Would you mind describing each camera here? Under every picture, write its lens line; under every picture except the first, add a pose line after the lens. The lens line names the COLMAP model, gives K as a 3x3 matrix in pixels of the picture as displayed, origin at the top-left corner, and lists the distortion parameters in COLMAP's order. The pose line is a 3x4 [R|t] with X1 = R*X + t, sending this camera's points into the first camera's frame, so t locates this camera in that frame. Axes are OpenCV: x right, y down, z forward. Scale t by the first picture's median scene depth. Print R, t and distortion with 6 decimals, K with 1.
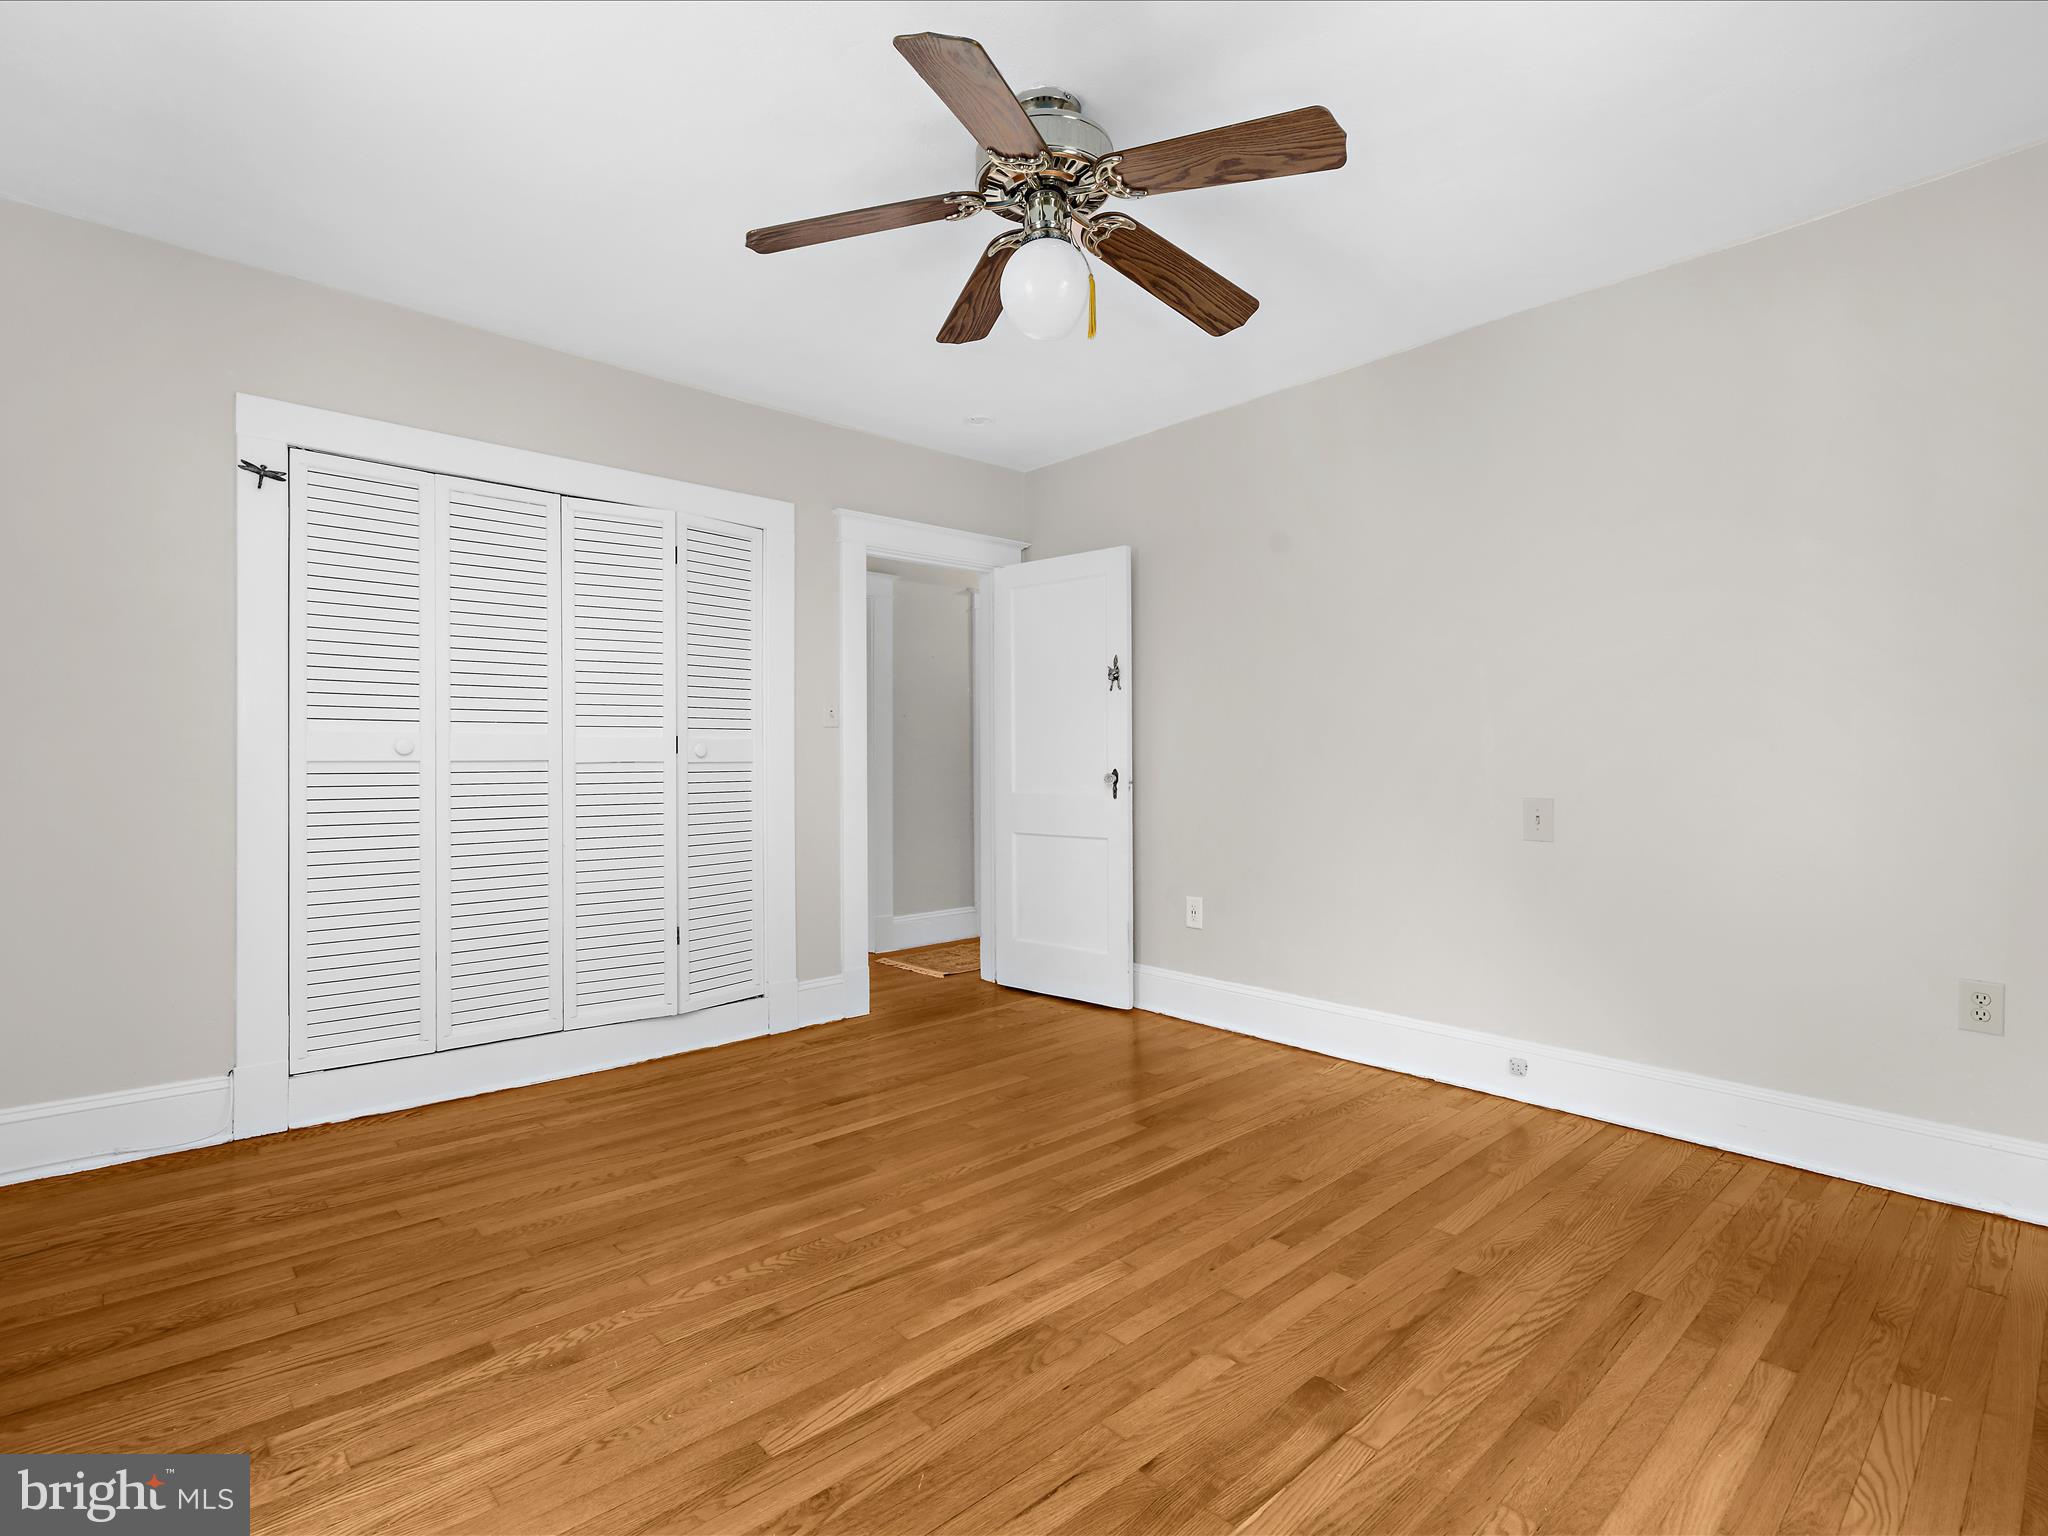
lens RADIAL K [[979.0, 0, 1027.8], [0, 979.0, 769.0], [0, 0, 1]] dist [0.001398, -0.000386]
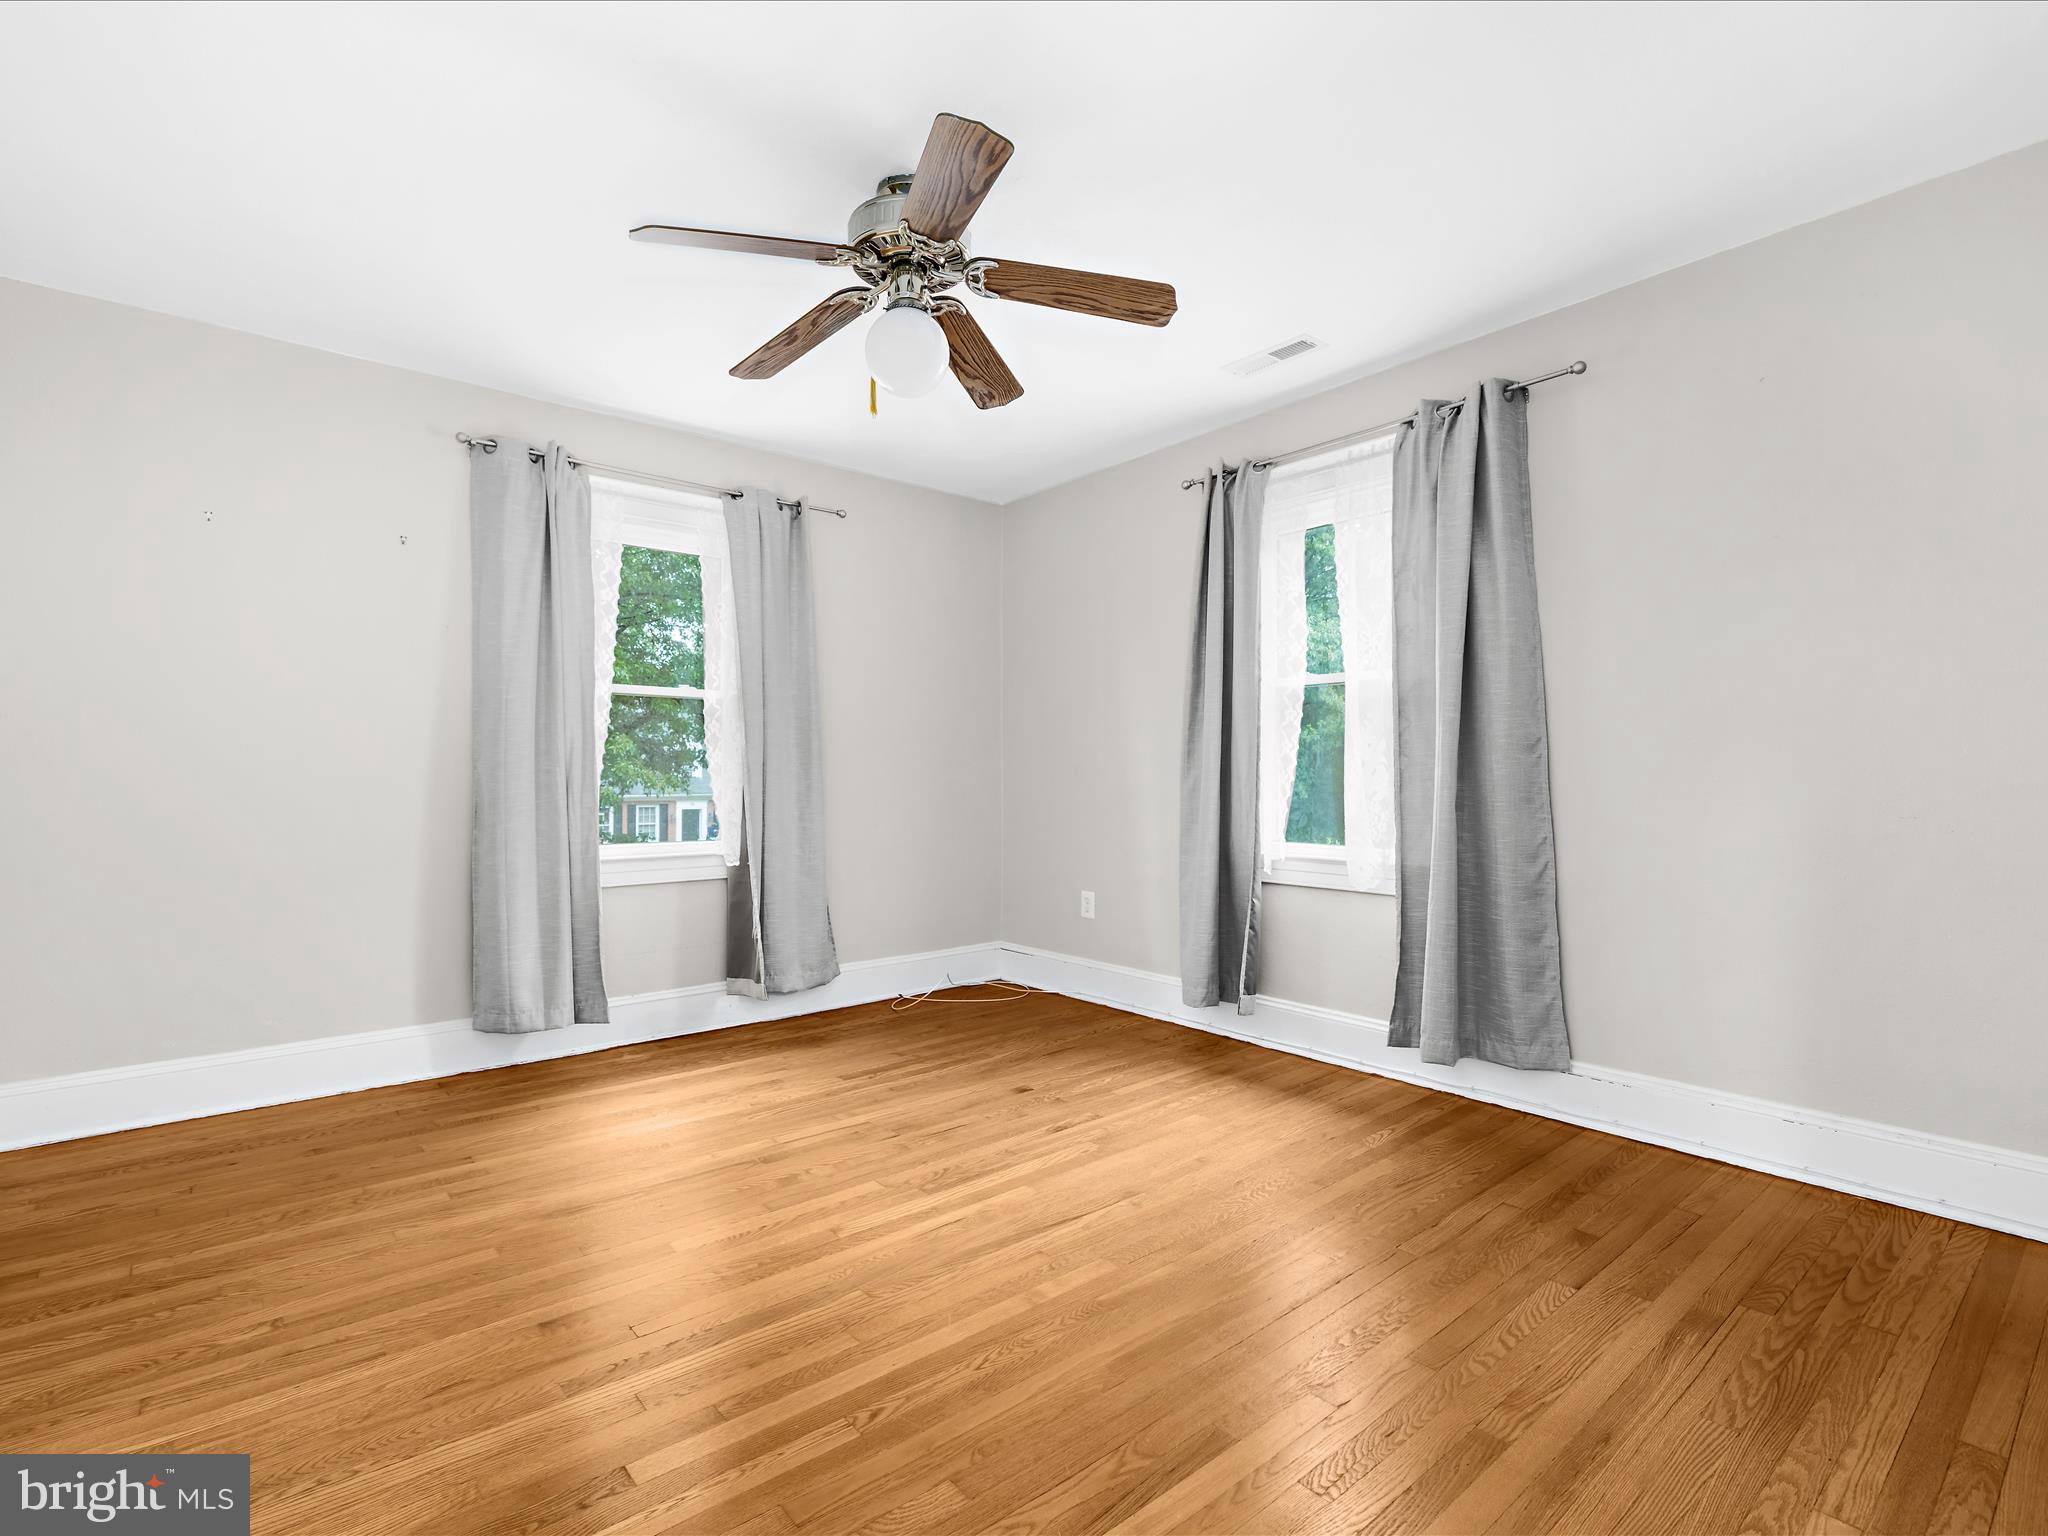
lens RADIAL K [[979.0, 0, 1027.8], [0, 979.0, 769.0], [0, 0, 1]] dist [0.001398, -0.000386]
pose [[-0.998927, 0.004097, 0.046126, -0.168103], [0.003754, 0.999965, -0.007541, -0.004304], [-0.046155, -0.007360, -0.998907, 2.114842]]
